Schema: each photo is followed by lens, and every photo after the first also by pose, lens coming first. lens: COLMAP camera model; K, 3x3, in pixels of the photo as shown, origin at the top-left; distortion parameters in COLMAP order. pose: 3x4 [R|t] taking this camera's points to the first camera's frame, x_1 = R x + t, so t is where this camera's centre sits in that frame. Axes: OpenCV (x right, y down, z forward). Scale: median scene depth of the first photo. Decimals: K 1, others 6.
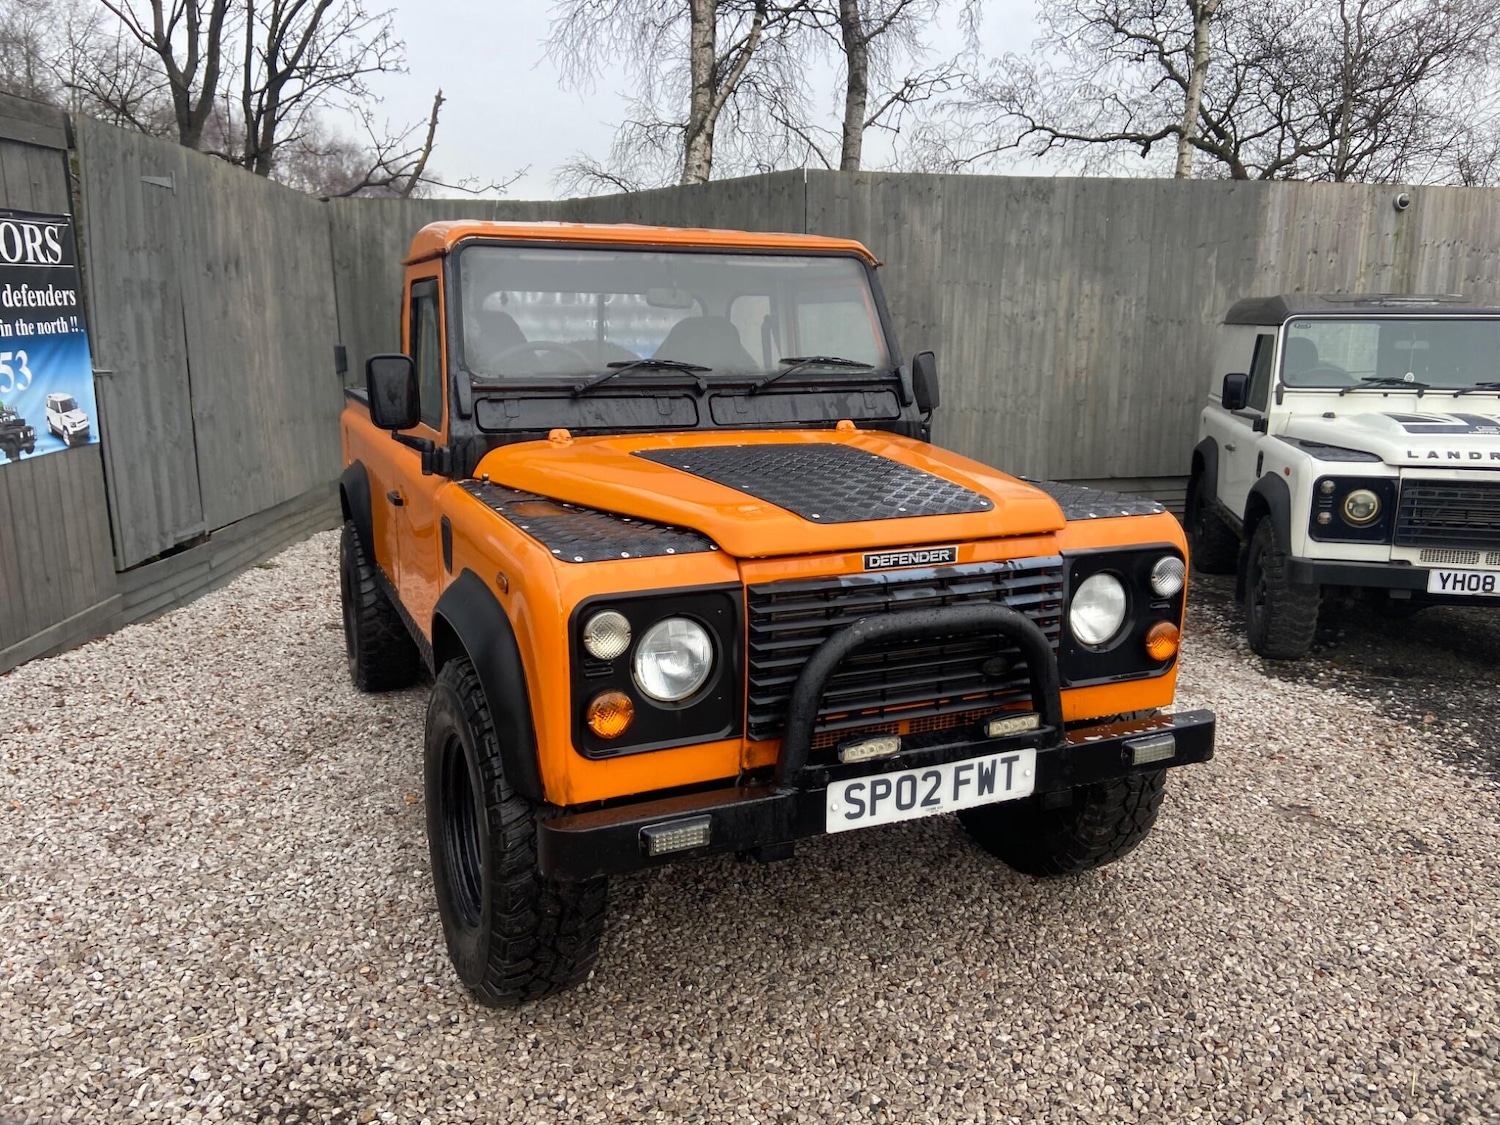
lens RADIAL K [[1121.6, 0, 733.5], [0, 1121.6, 553.8], [0, 0, 1]] dist [0.130609, -0.157755]
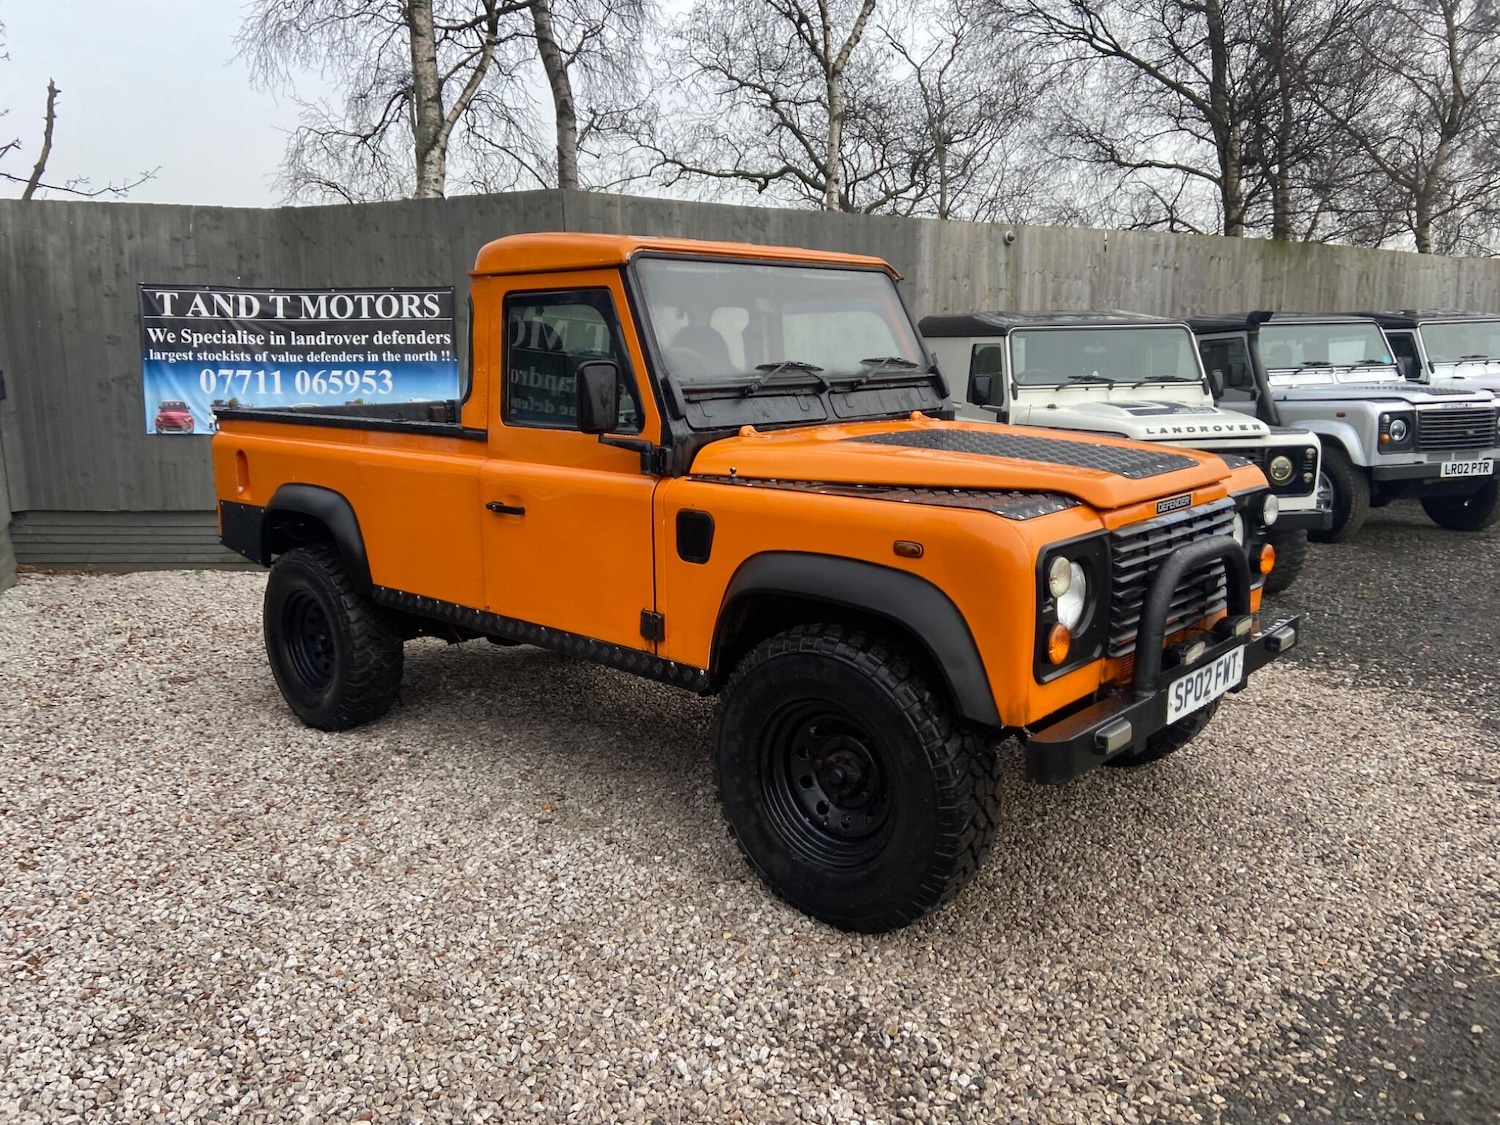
lens RADIAL K [[1121.3, 0, 733.0], [0, 1121.3, 541.0], [0, 0, 1]] dist [0.127671, -0.159135]
pose [[0.915812, -0.081761, 0.393196, -0.626788], [0.092734, 0.995651, -0.008955, 0.008643], [-0.390754, 0.044664, 0.919411, 0.014478]]
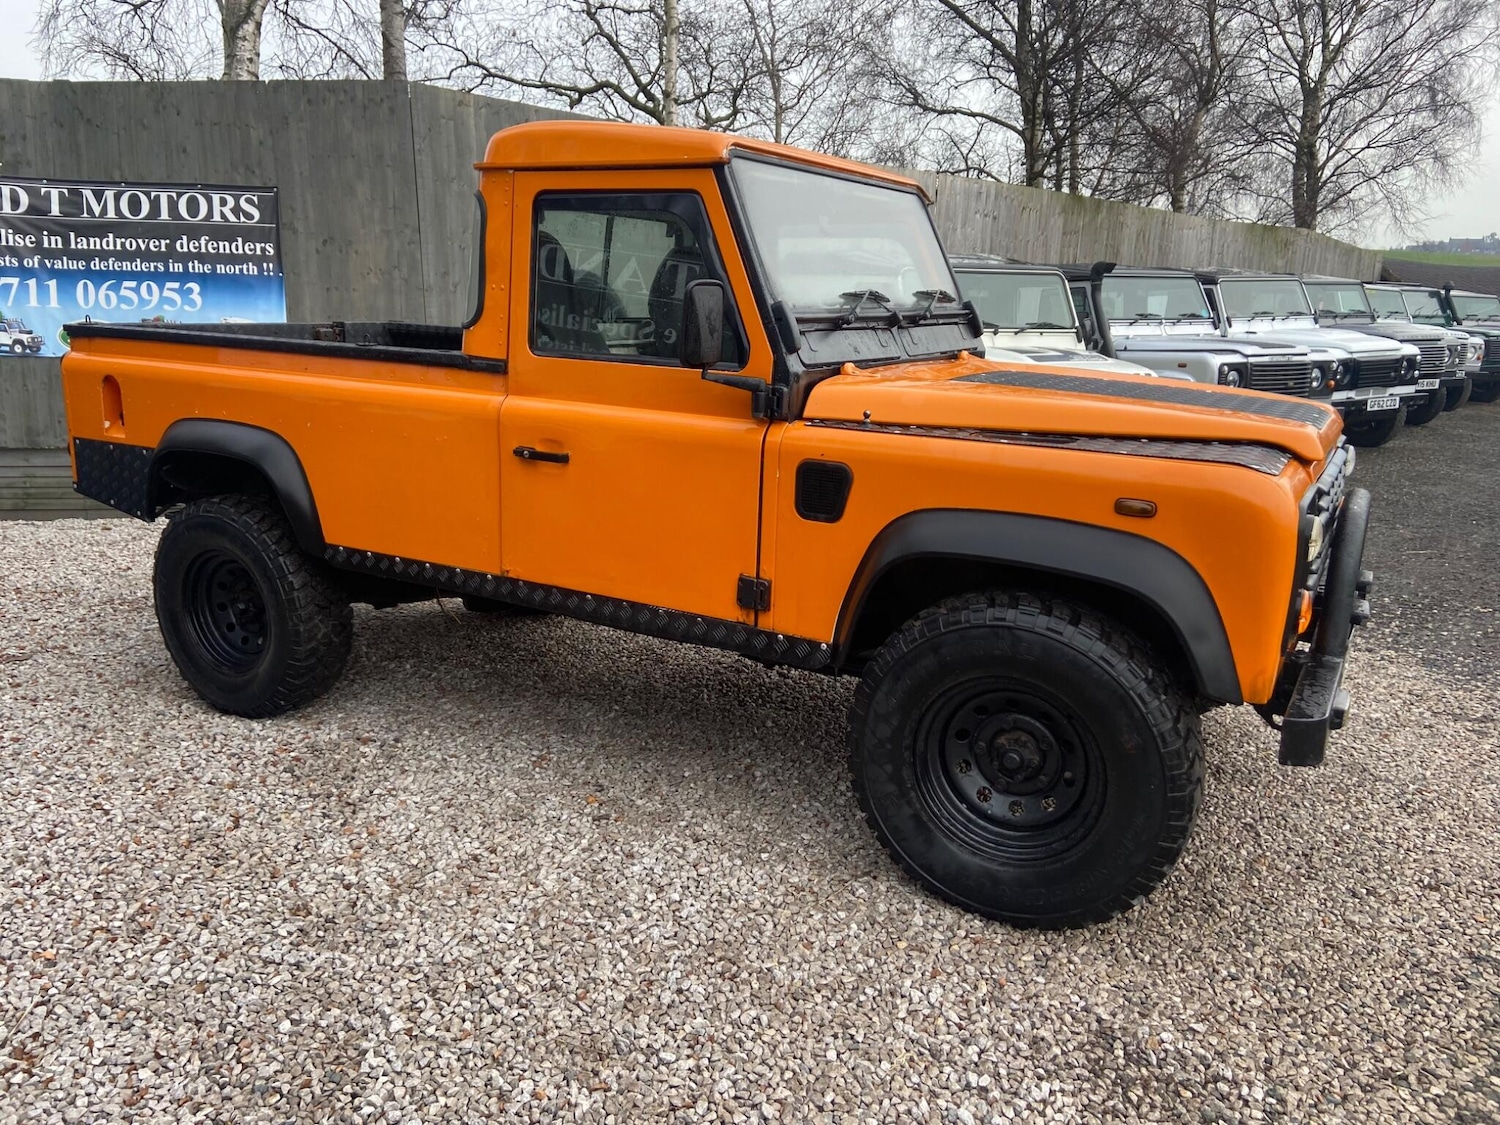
lens RADIAL K [[1123.3, 0, 735.9], [0, 1123.3, 555.2], [0, 0, 1]] dist [0.130506, -0.168403]
pose [[0.805326, -0.118565, 0.580855, -0.835882], [0.090805, 0.992905, 0.076778, -0.032587], [-0.585837, -0.009087, 0.810378, 0.295273]]
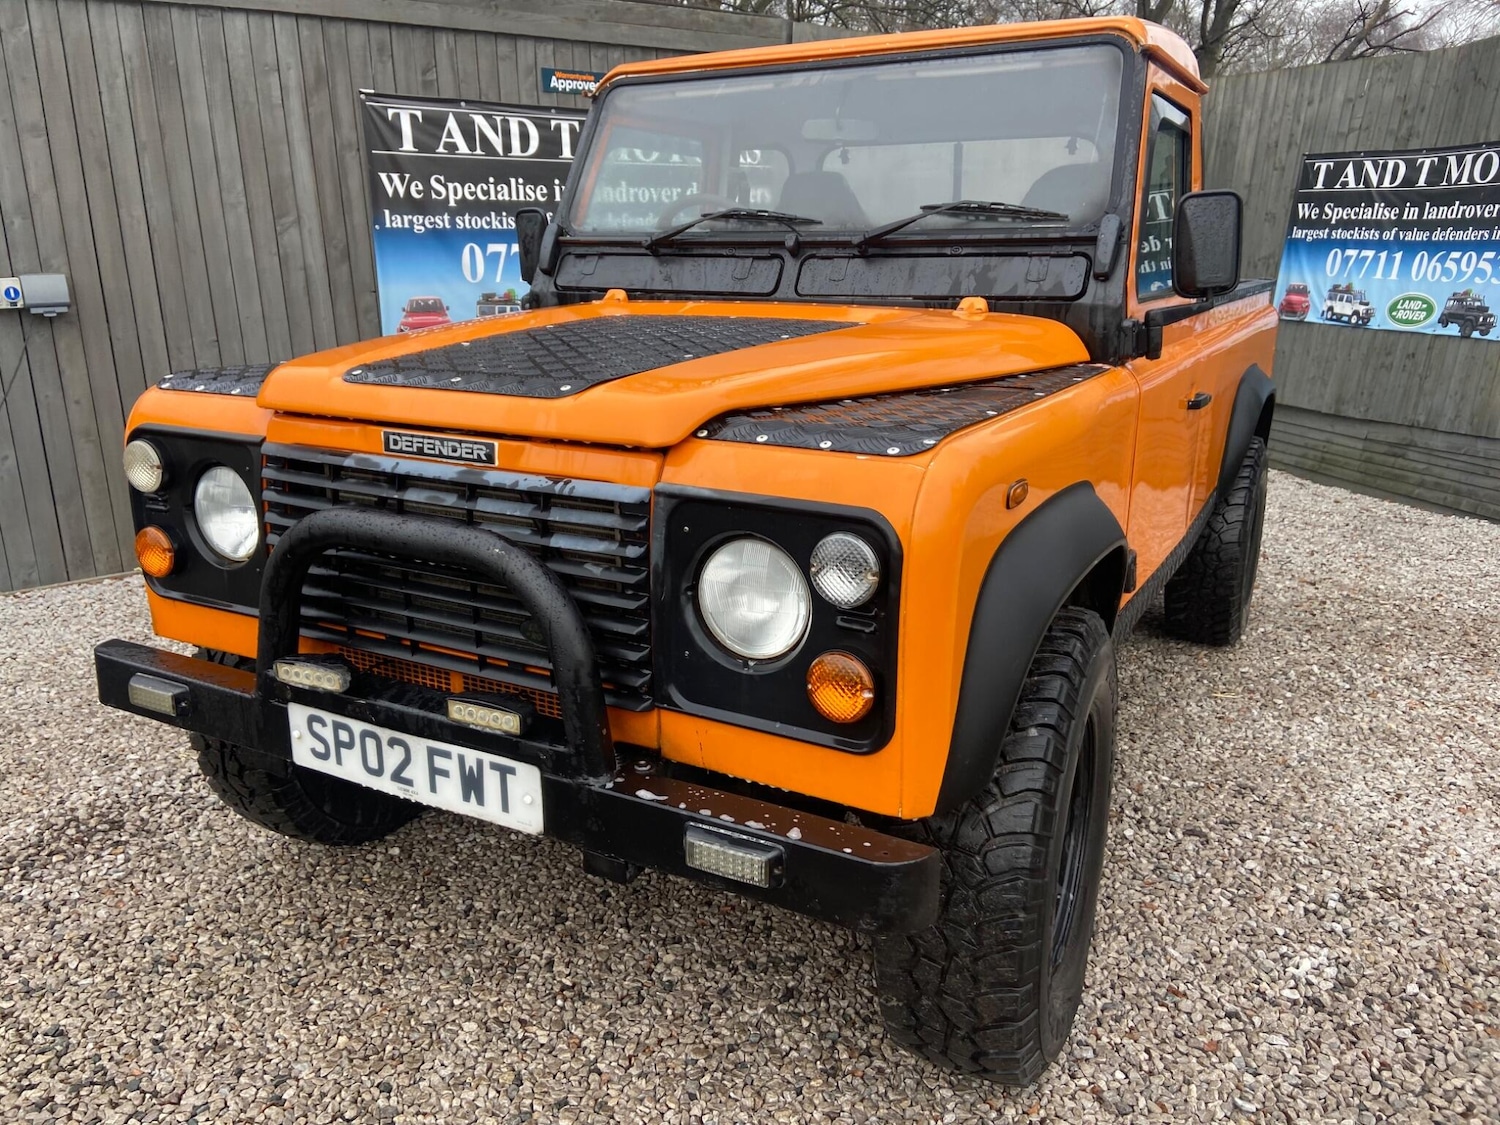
lens RADIAL K [[1121.6, 0, 733.5], [0, 1121.6, 553.8], [0, 0, 1]] dist [0.130609, -0.157755]
pose [[0.607049, 0.204718, -0.767842, 0.652038], [-0.157427, 0.978078, 0.136309, -0.044758], [0.778915, 0.038133, 0.625969, 0.544960]]
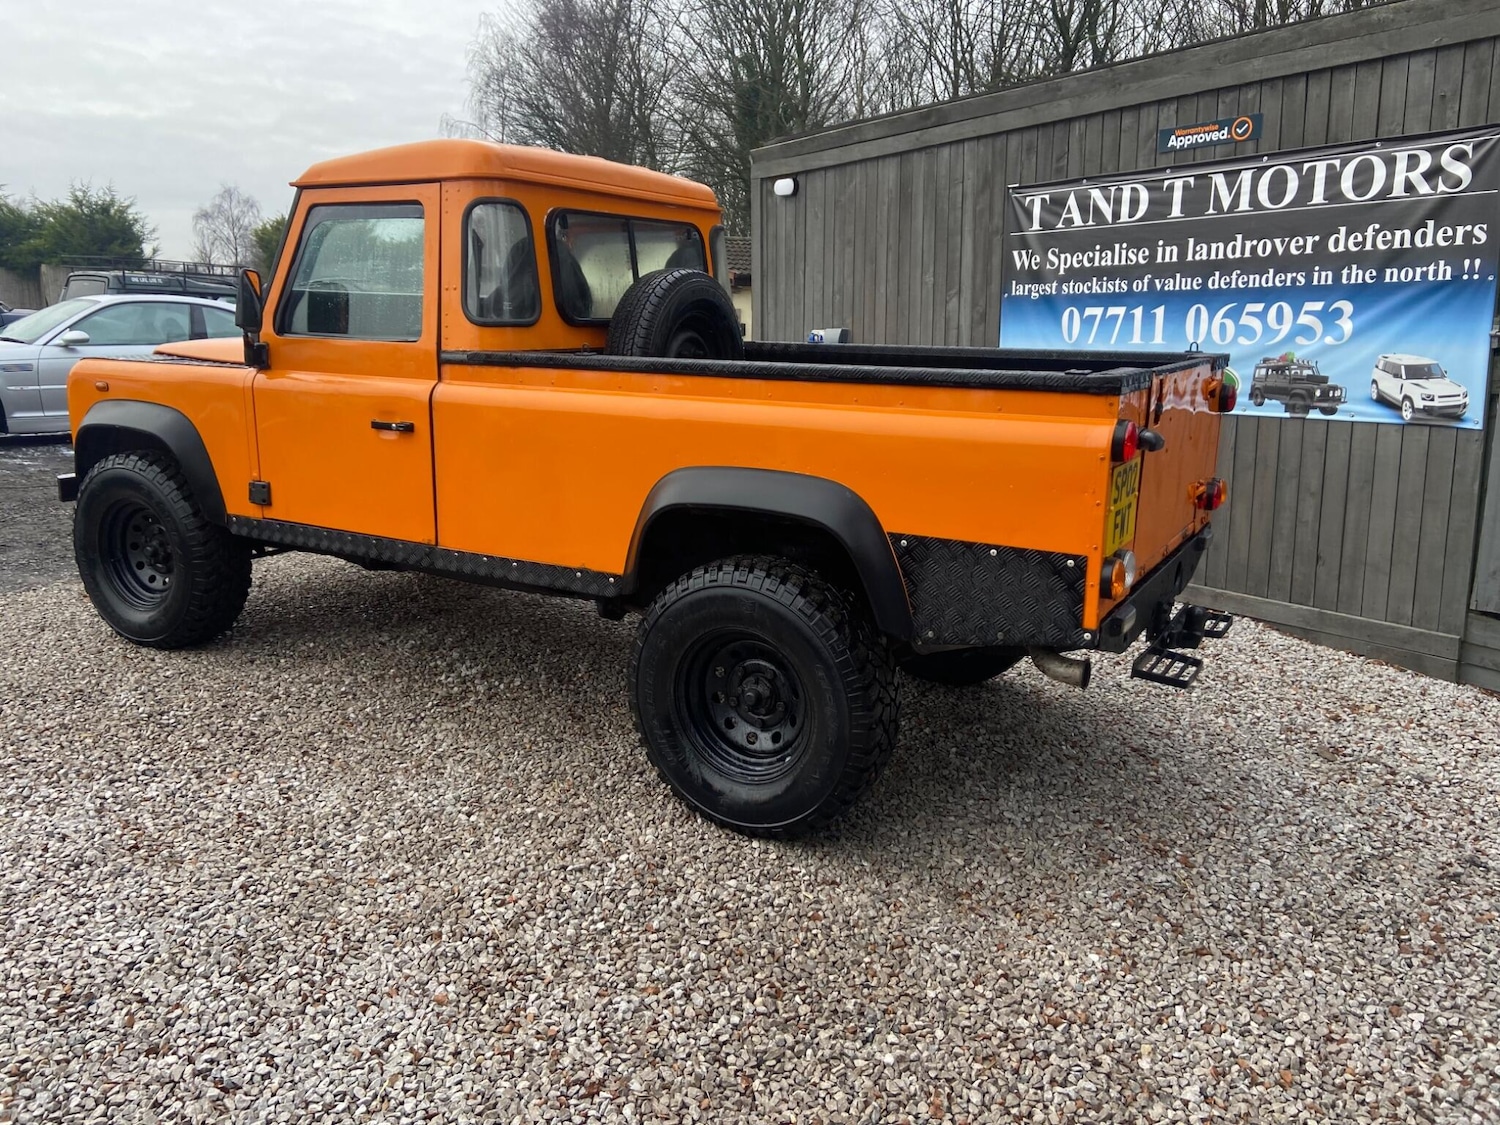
lens RADIAL K [[1121.6, 0, 733.5], [0, 1121.6, 553.8], [0, 0, 1]] dist [0.130609, -0.157755]
pose [[-0.811447, 0.117455, -0.572501, 0.548864], [-0.124680, 0.922253, 0.365928, -0.469372], [0.570971, 0.368311, -0.733716, 2.599935]]
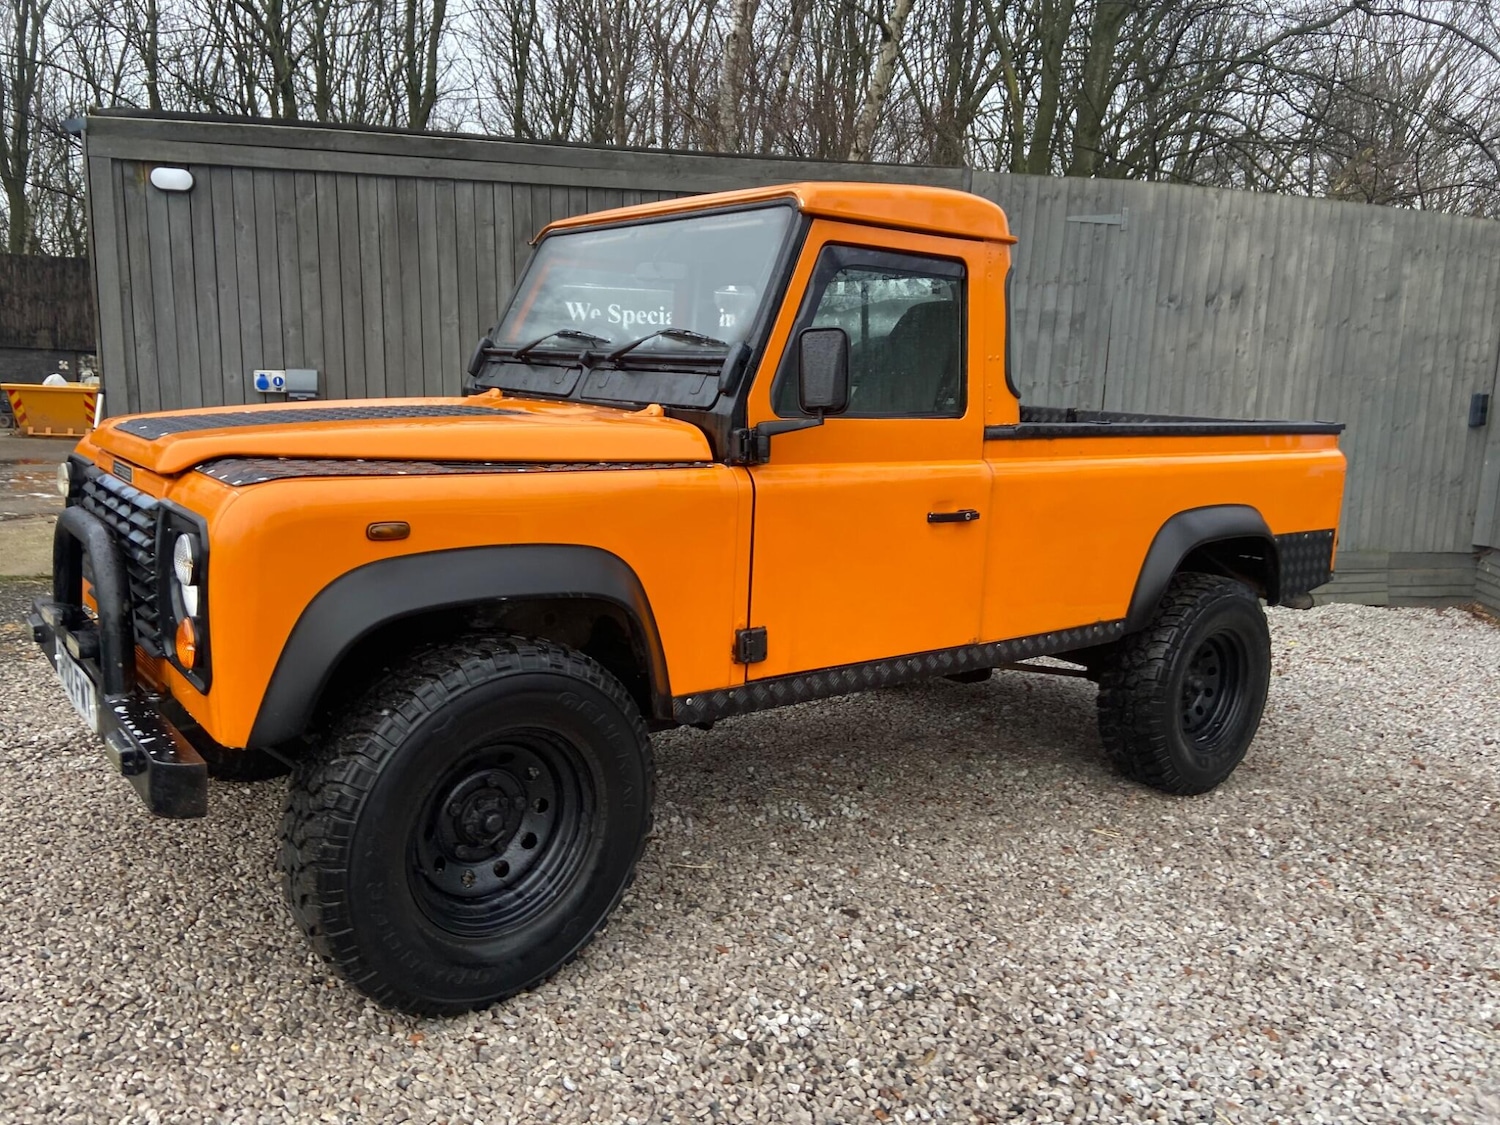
lens RADIAL K [[1121.3, 0, 733.0], [0, 1121.3, 541.0], [0, 0, 1]] dist [0.127671, -0.159135]
pose [[0.247201, 0.156830, -0.956188, 1.055010], [-0.230366, 0.968033, 0.099216, -0.135145], [0.941182, 0.195747, 0.275427, 0.981667]]
